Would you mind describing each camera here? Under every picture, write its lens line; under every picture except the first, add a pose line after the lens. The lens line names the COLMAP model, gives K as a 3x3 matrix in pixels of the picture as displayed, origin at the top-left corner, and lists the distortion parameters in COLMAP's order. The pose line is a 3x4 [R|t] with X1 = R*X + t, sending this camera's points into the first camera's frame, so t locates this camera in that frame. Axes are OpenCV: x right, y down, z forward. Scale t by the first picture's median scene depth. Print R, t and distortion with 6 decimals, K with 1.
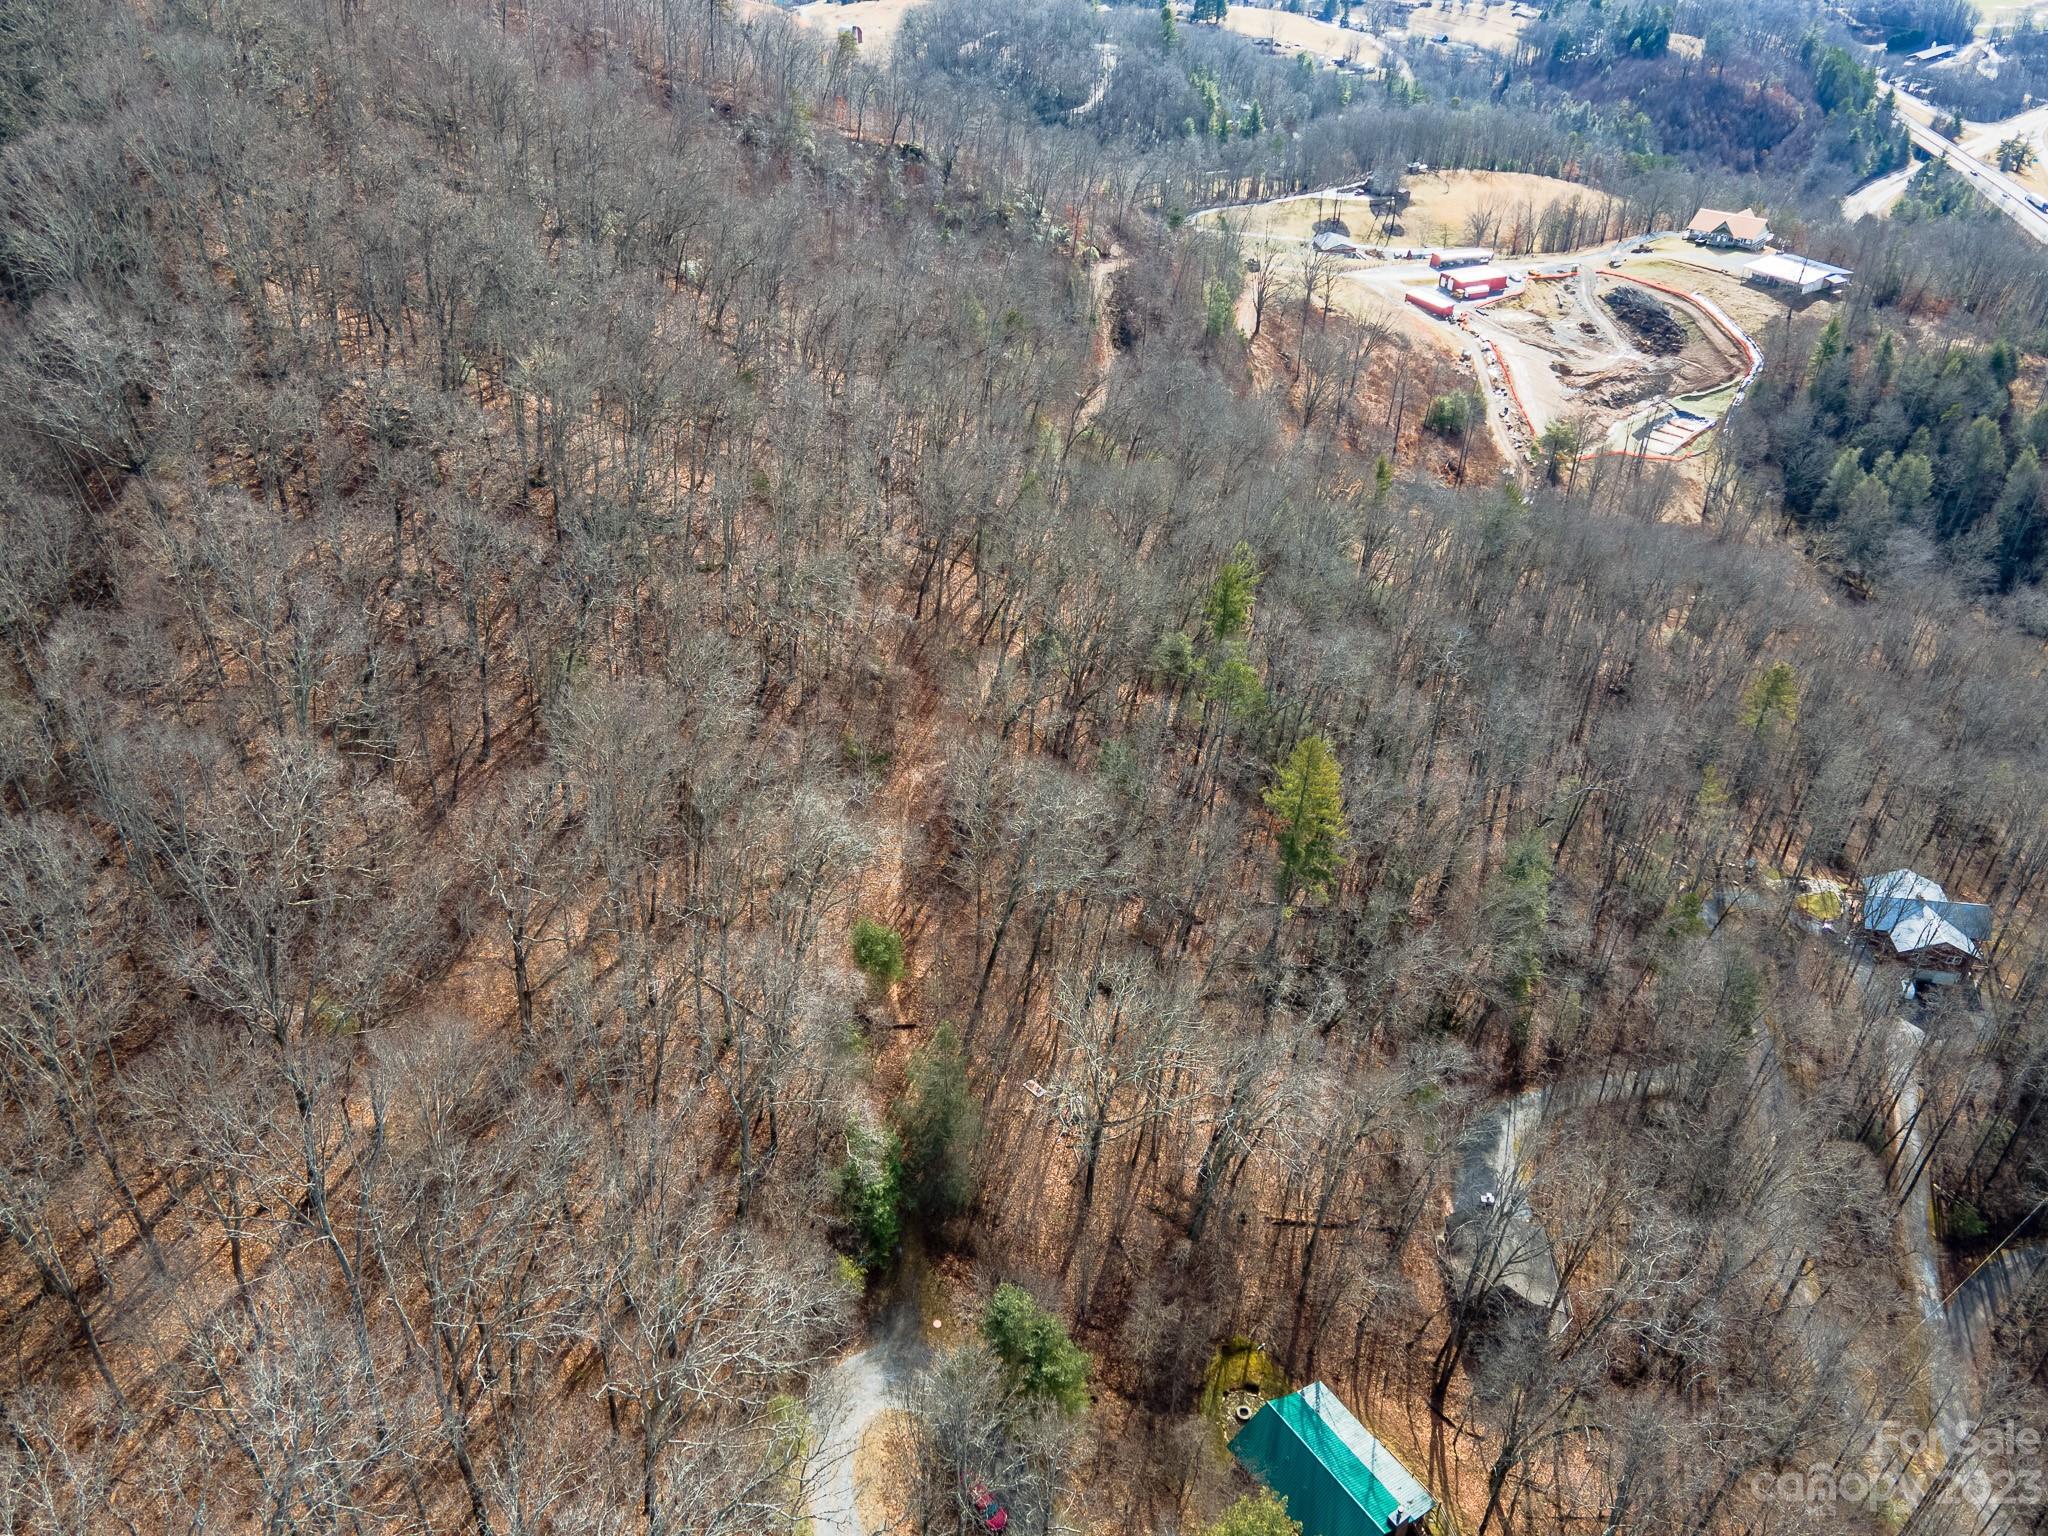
lens RADIAL K [[1498.8, 0, 1034.3], [0, 1498.8, 770.5], [0, 0, 1]] dist [0.031768, 0.032489]
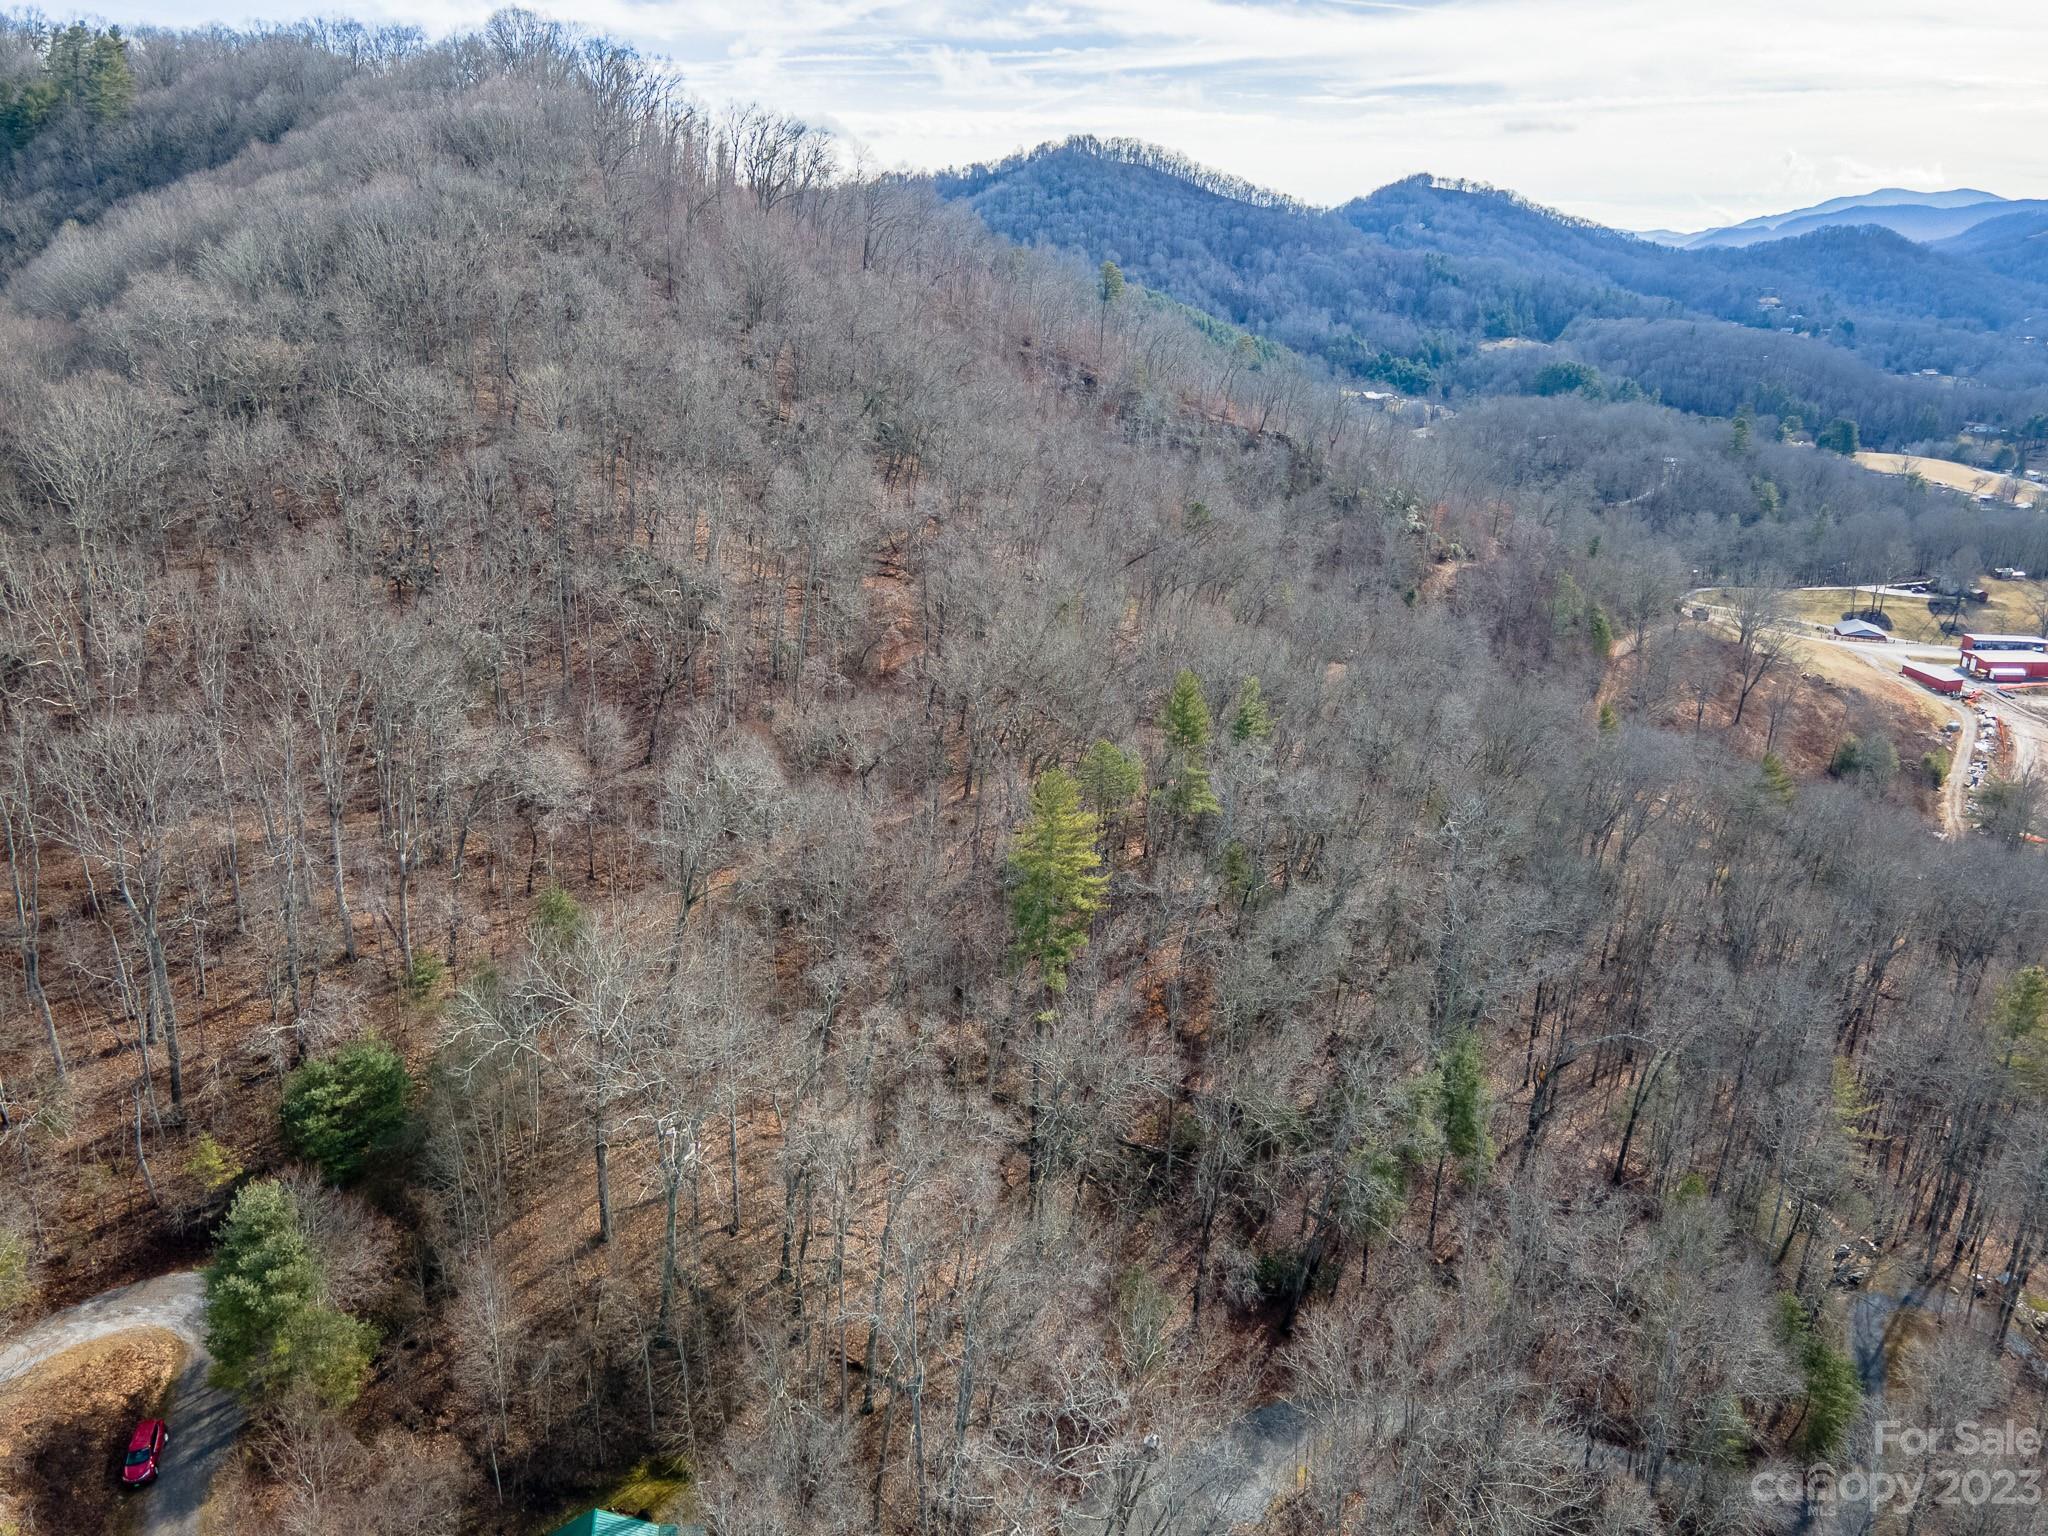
lens RADIAL K [[1498.8, 0, 1032.0], [0, 1498.8, 766.7], [0, 0, 1]] dist [0.031768, 0.032489]
pose [[0.902163, 0.135353, -0.409611, 0.240362], [-0.244361, 0.942823, -0.226654, 0.076175], [0.355512, 0.304572, 0.883655, 0.128430]]
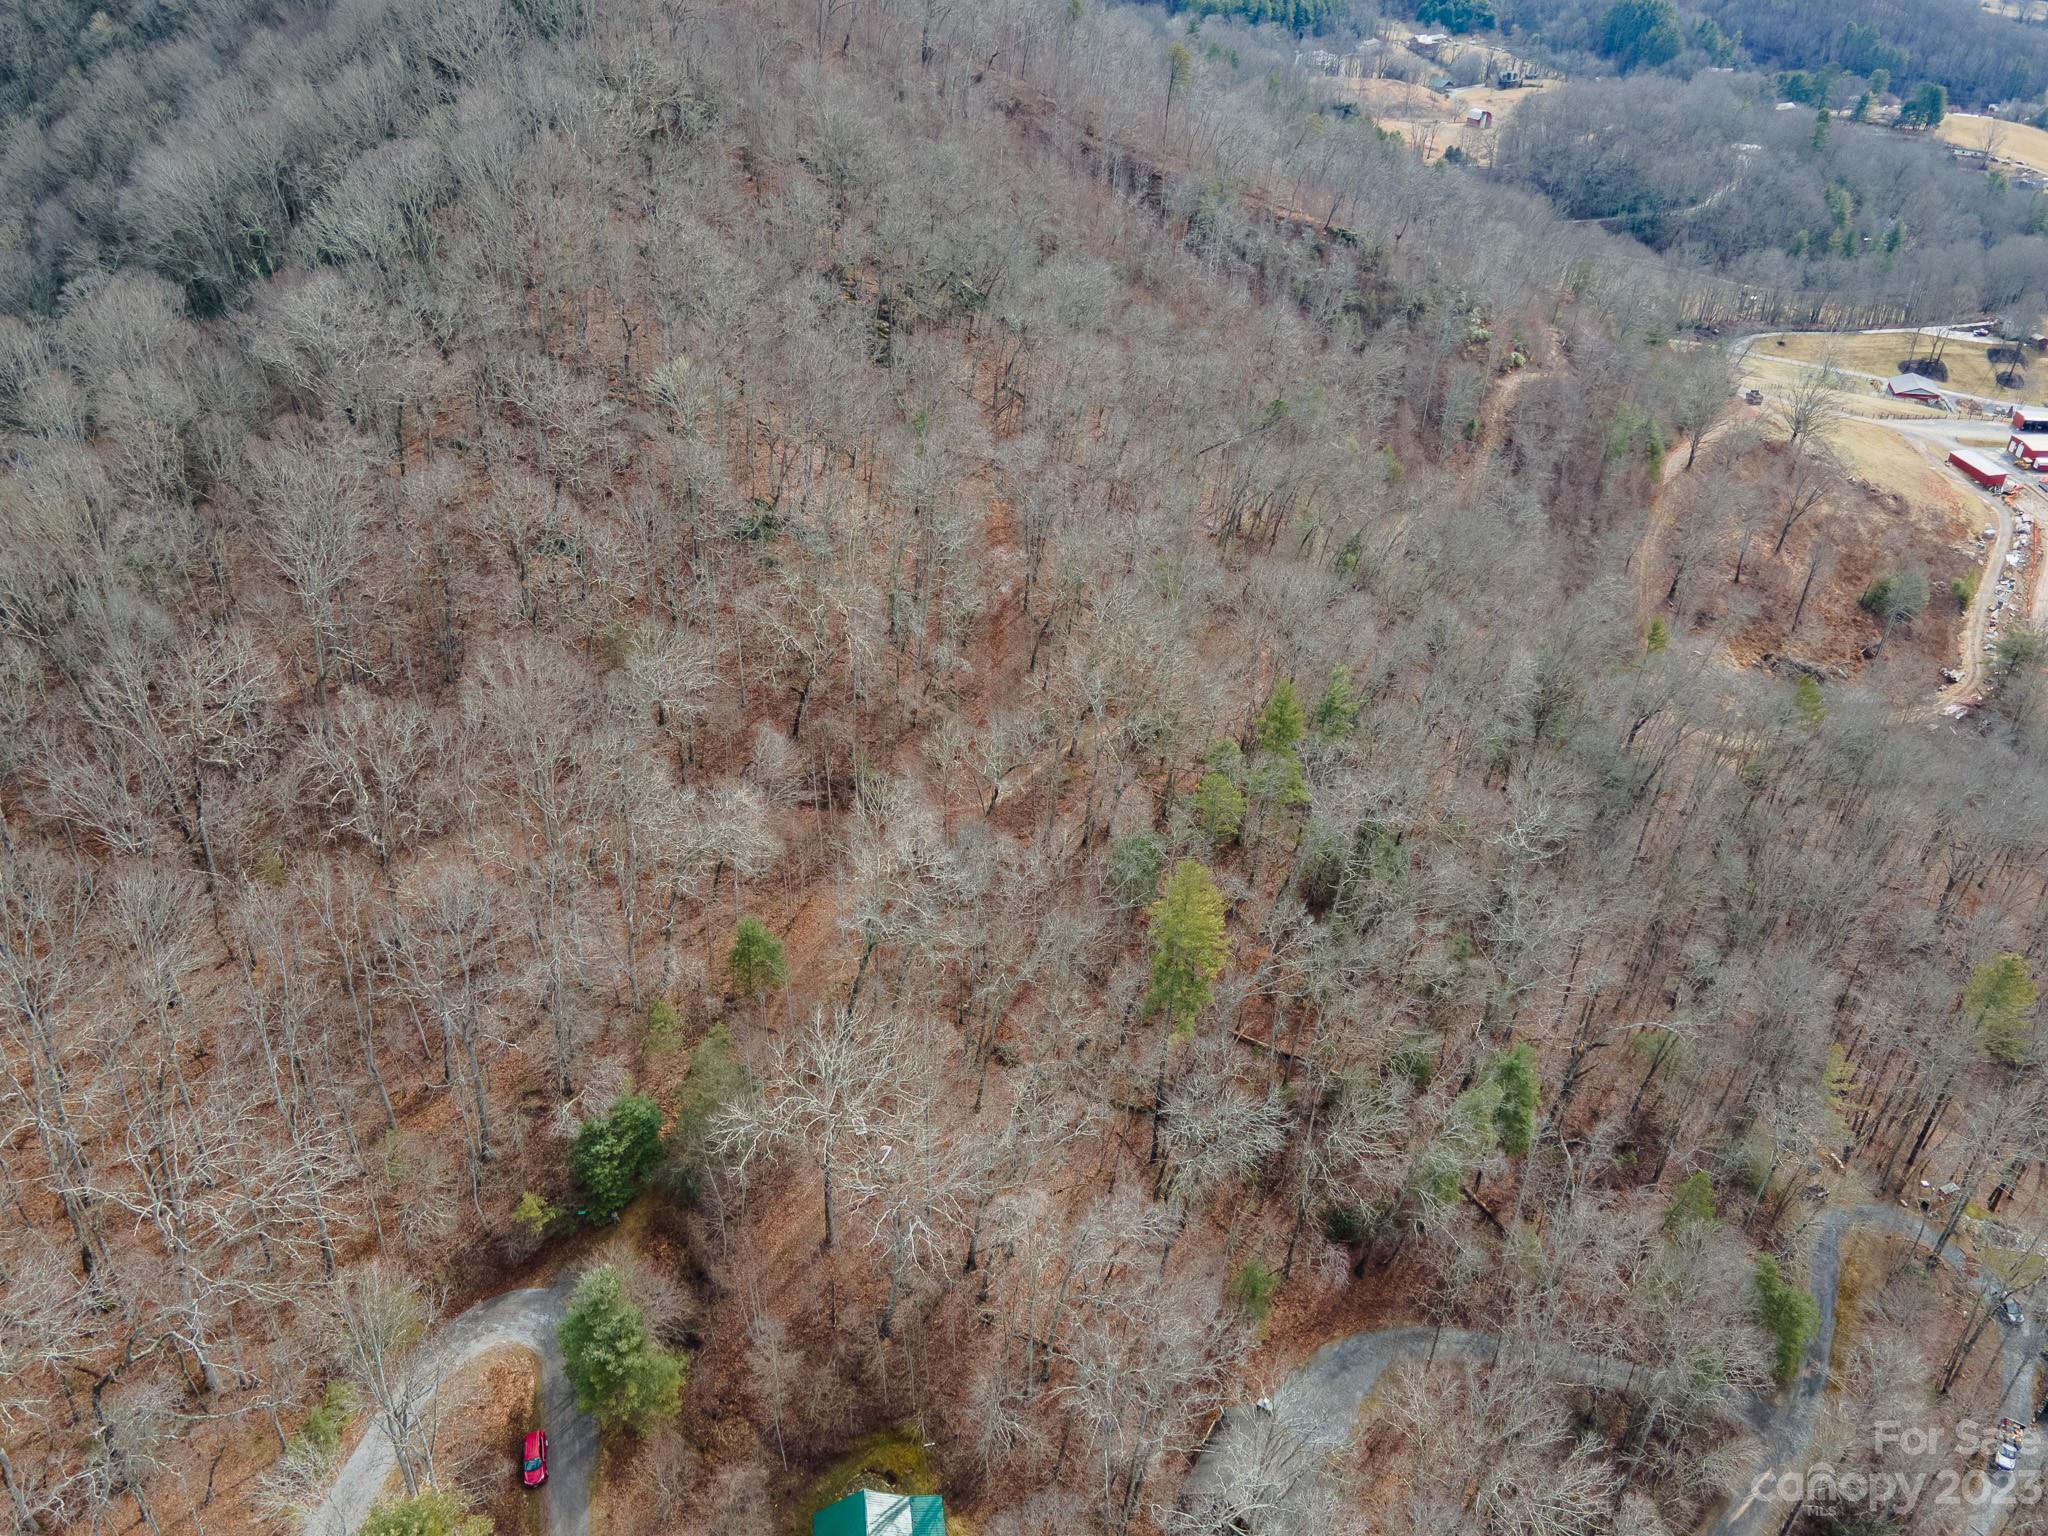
lens RADIAL K [[1498.8, 0, 1037.2], [0, 1498.8, 776.9], [0, 0, 1]] dist [0.031768, 0.032489]
pose [[0.901794, 0.233202, -0.363847, 0.203184], [-0.246189, 0.969159, 0.010989, -0.030101], [0.355189, 0.079665, 0.931394, 0.035946]]
